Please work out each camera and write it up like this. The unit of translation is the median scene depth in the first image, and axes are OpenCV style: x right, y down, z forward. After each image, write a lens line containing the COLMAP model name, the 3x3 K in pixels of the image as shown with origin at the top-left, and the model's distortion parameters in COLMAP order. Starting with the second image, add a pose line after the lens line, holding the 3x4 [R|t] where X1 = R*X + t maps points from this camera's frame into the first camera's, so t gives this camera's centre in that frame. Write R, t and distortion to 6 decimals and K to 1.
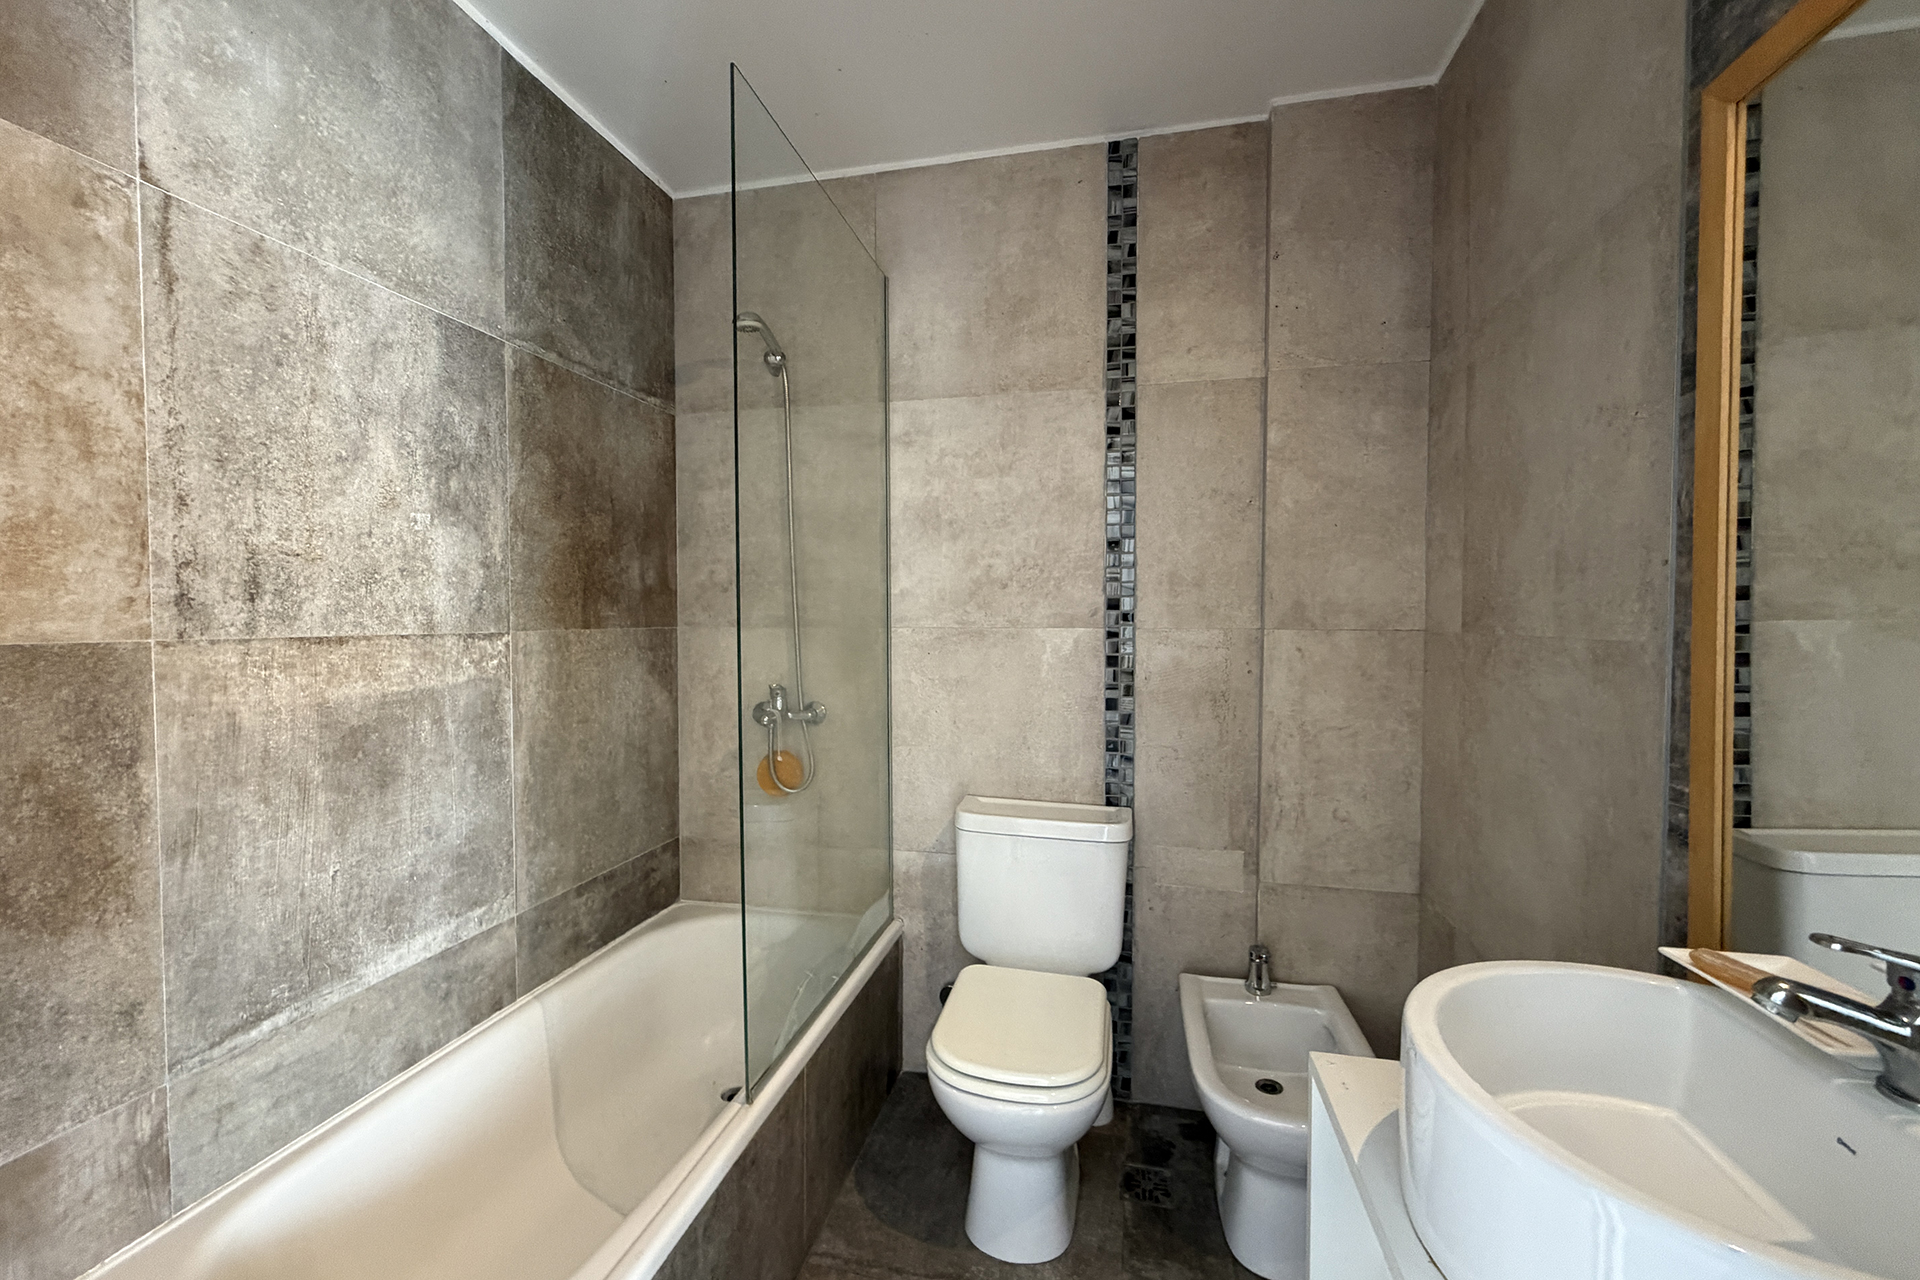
lens RADIAL K [[763.0, 0, 960.0], [0, 763.0, 640.0], [0, 0, 1]] dist [-0.000329, 0.000512]
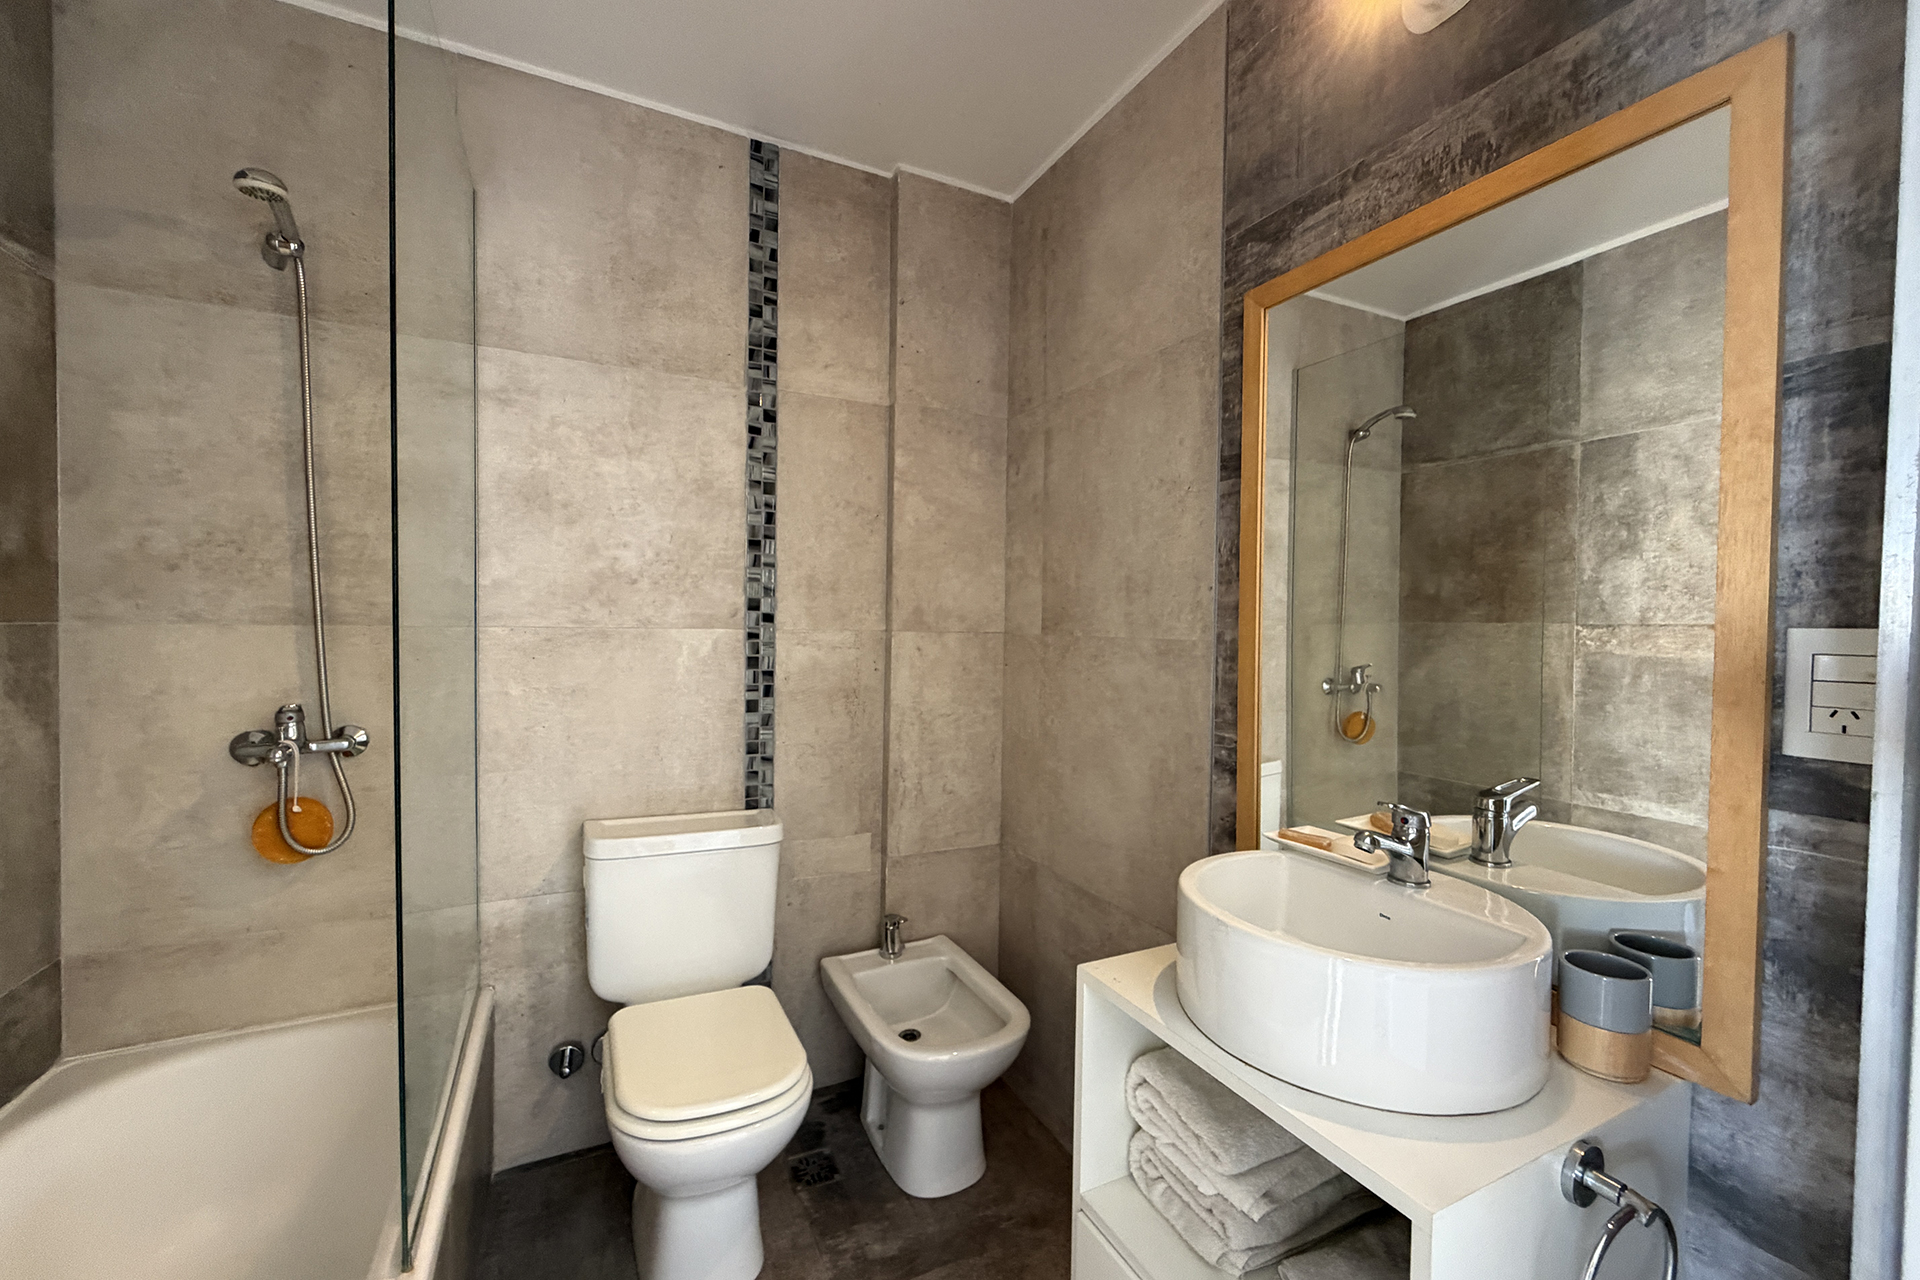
lens RADIAL K [[763.0, 0, 960.0], [0, 763.0, 640.0], [0, 0, 1]] dist [-0.000329, 0.000512]
pose [[0.779681, -0.000874, 0.626176, -0.214745], [0.003278, 0.999991, -0.002687, 0.002169], [-0.626168, 0.004148, 0.779677, 0.060310]]
